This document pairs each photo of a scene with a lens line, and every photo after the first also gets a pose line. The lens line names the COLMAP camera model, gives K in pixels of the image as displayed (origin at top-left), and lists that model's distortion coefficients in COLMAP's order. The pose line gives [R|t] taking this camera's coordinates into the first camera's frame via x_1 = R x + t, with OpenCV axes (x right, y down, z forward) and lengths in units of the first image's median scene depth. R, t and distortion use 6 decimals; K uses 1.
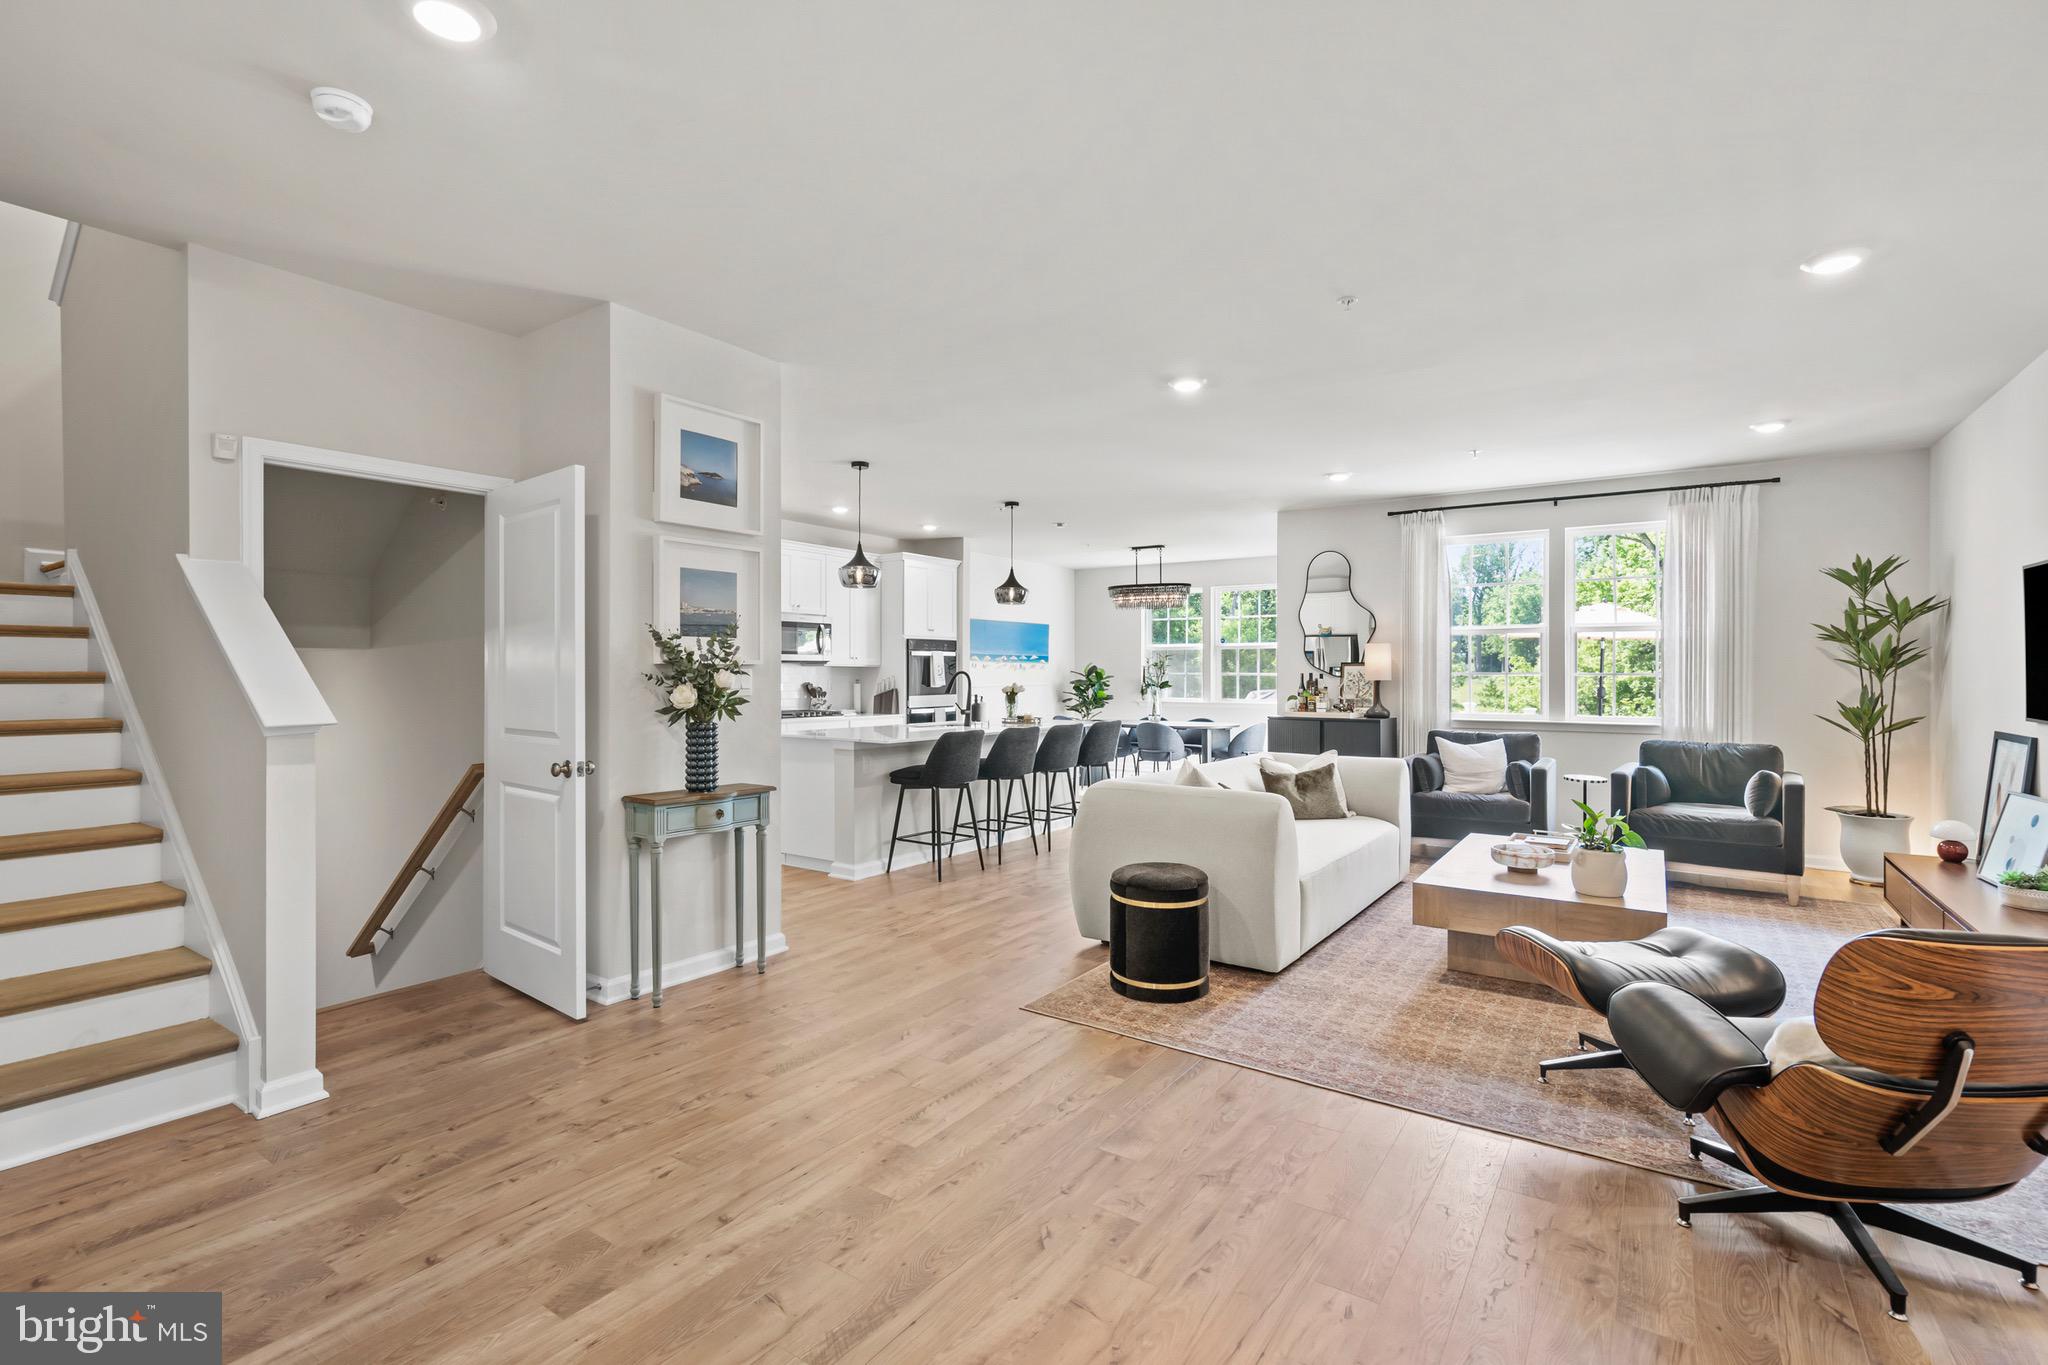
lens RADIAL K [[938.1, 0, 1023.4], [0, 938.1, 670.3], [0, 0, 1]] dist [0.001087, 0.000055]
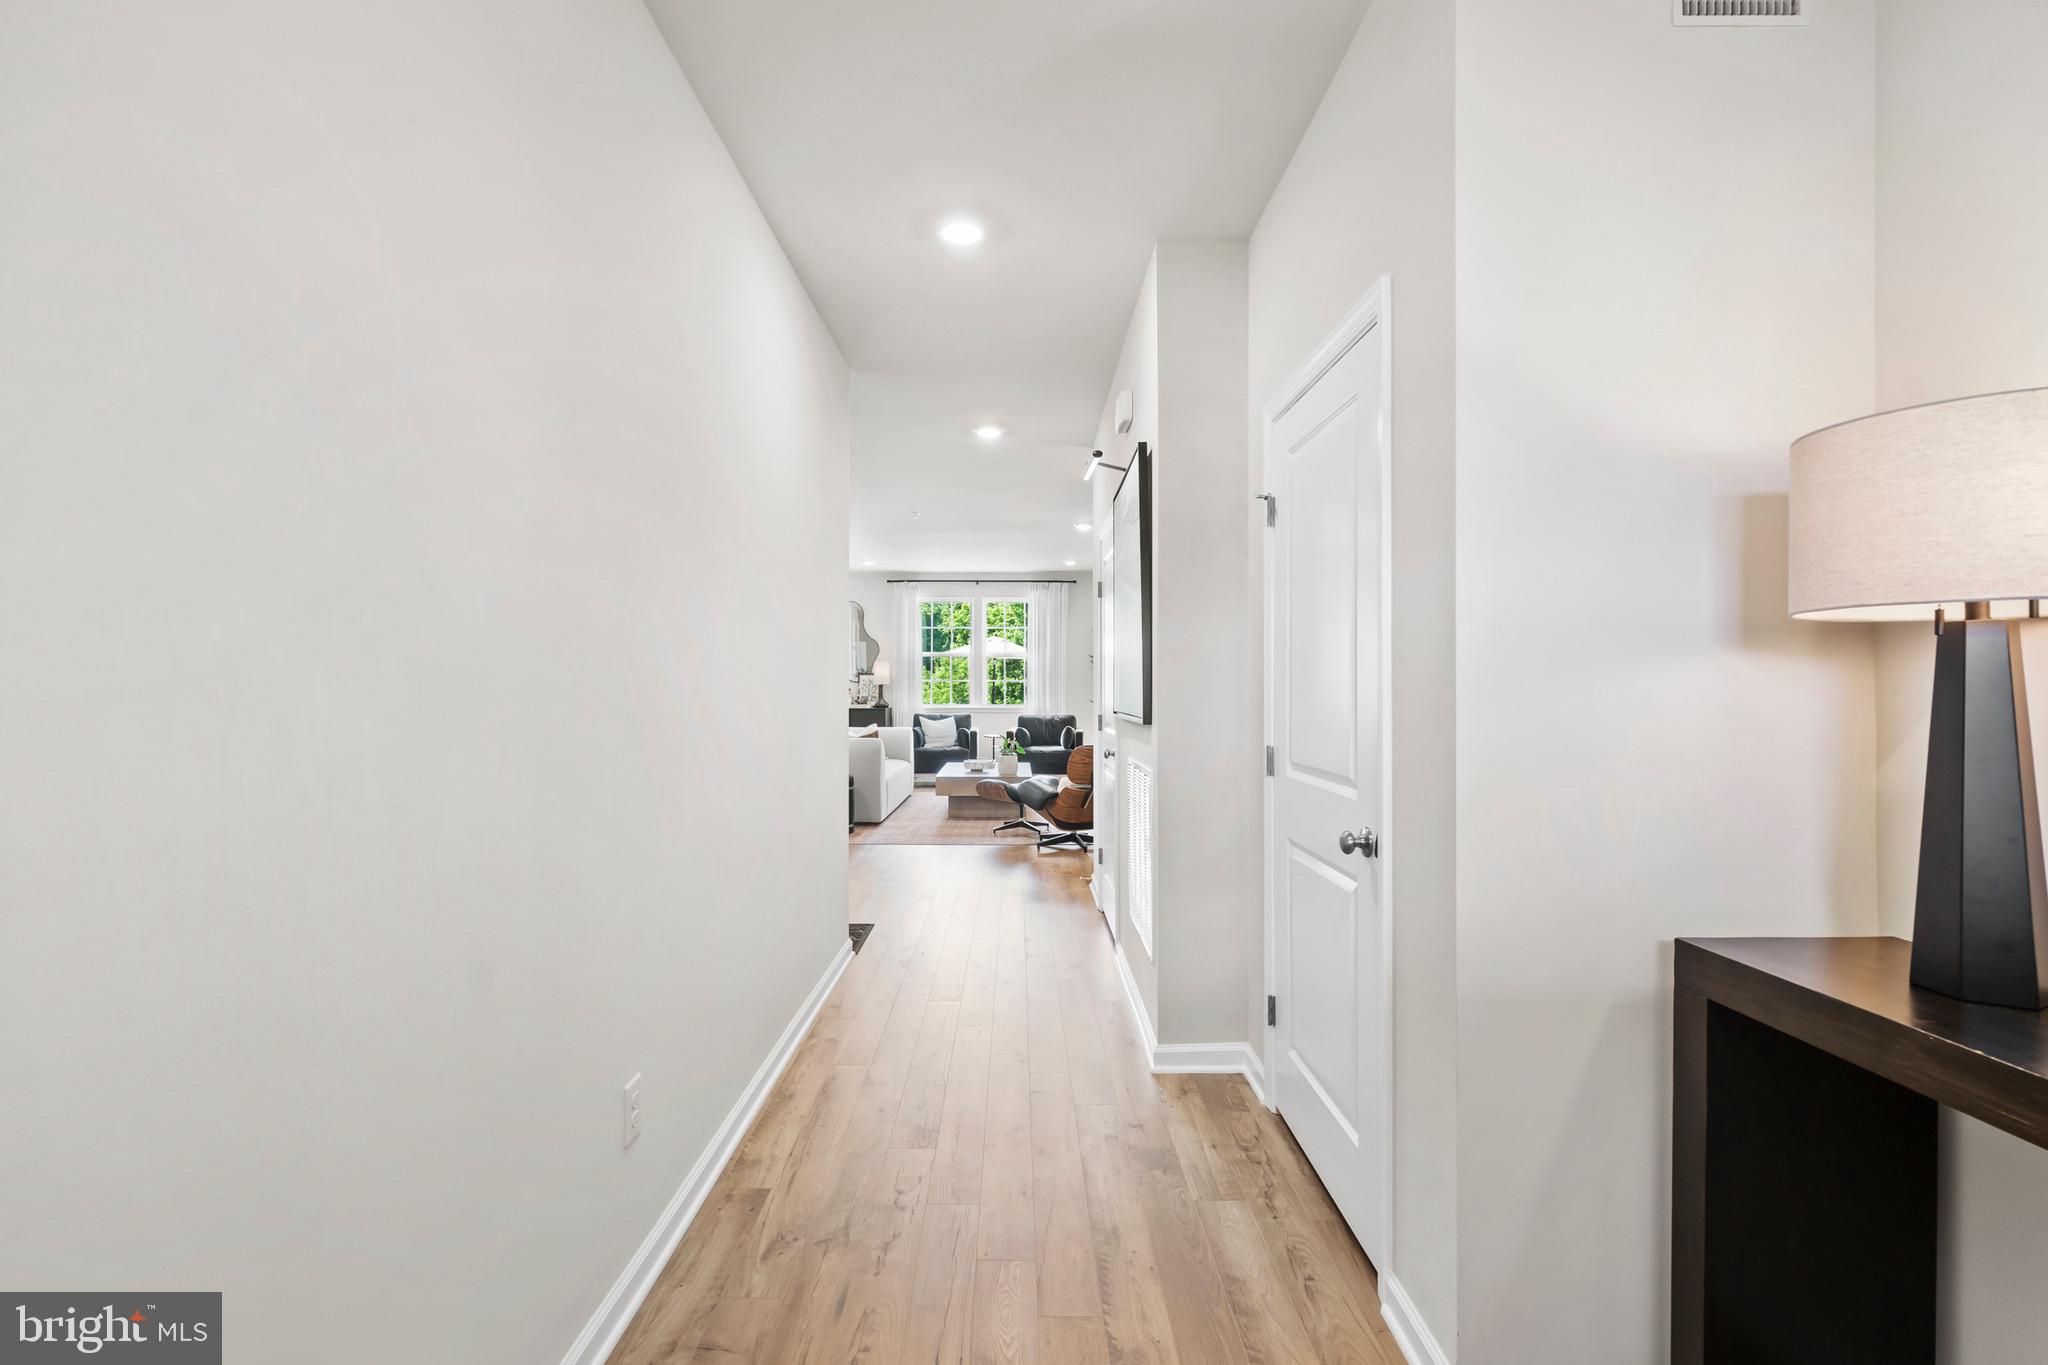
lens RADIAL K [[938.1, 0, 1024.5], [0, 938.1, 681.4], [0, 0, 1]] dist [0.001087, 0.000055]
pose [[0.823560, -0.001310, 0.567228, -0.412946], [-0.001324, 0.999990, 0.004232, -0.001768], [-0.567228, -0.004236, 0.823550, -0.577299]]
